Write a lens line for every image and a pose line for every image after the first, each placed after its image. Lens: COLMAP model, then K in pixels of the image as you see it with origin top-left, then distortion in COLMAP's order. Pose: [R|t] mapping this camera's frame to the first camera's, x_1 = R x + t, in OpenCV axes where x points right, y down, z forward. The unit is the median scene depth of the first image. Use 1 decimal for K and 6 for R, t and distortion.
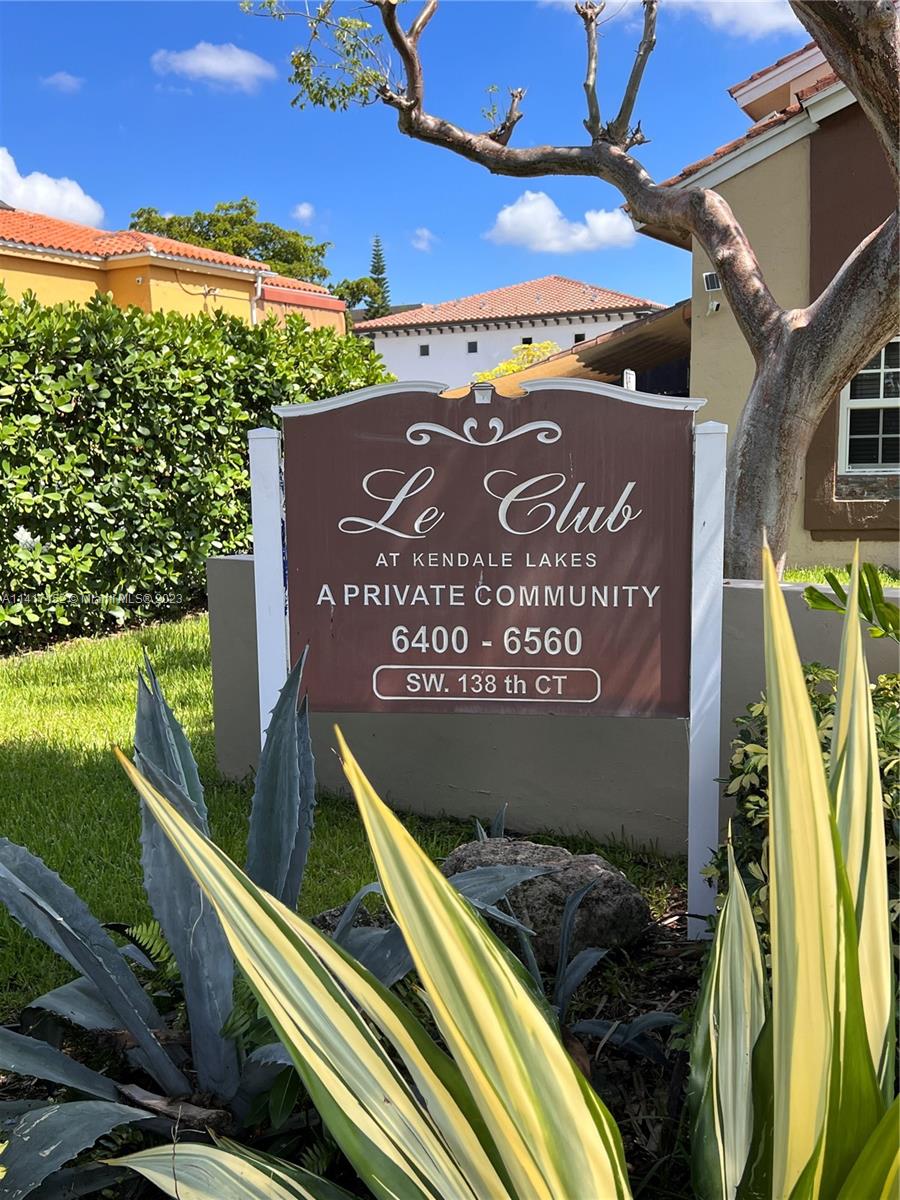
lens RADIAL K [[1158.5, 0, 450.5], [0, 1158.5, 600.3], [0, 0, 1]] dist [0.024852, 0.000000]
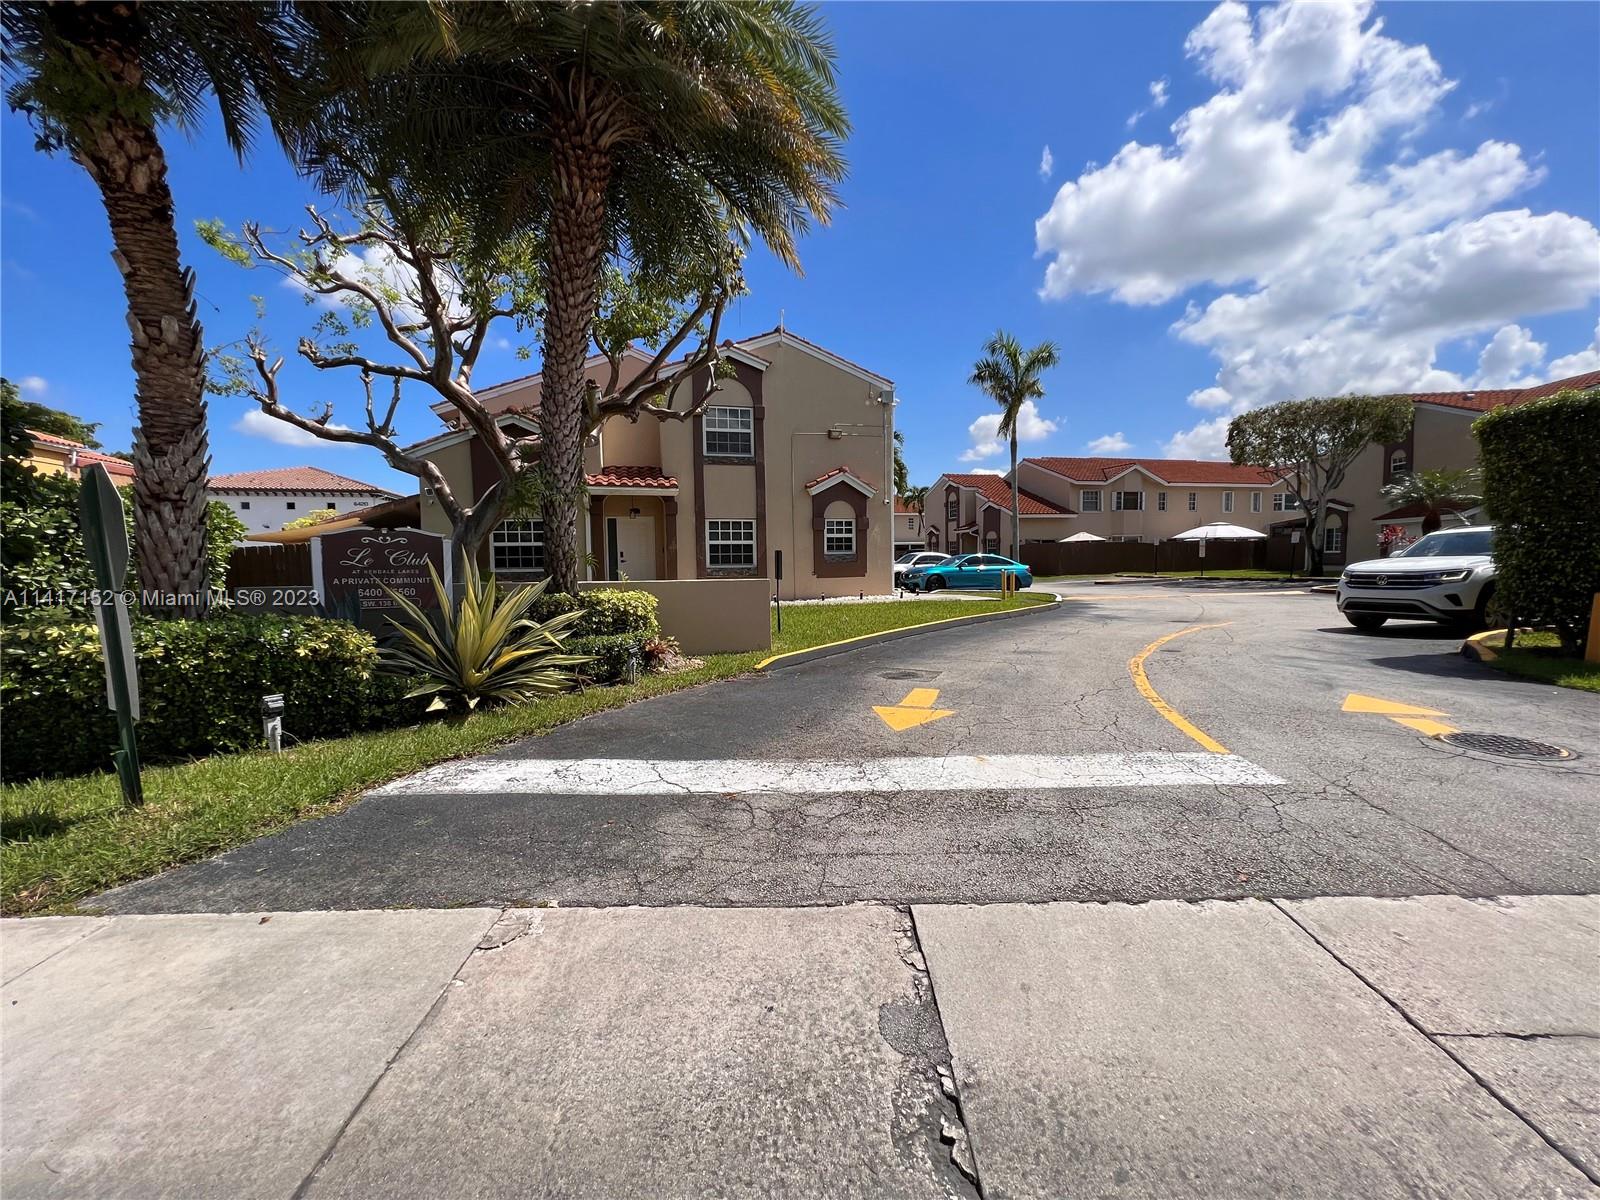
lens RADIAL K [[643.2, 0, 806.2], [0, 643.2, 604.9], [0, 0, 1]] dist [-0.003521, 0.001297]
pose [[0.724190, -0.033630, 0.688780, -0.154793], [0.092536, 0.994516, -0.048736, 0.110110], [-0.683364, 0.099031, 0.723330, -0.544099]]
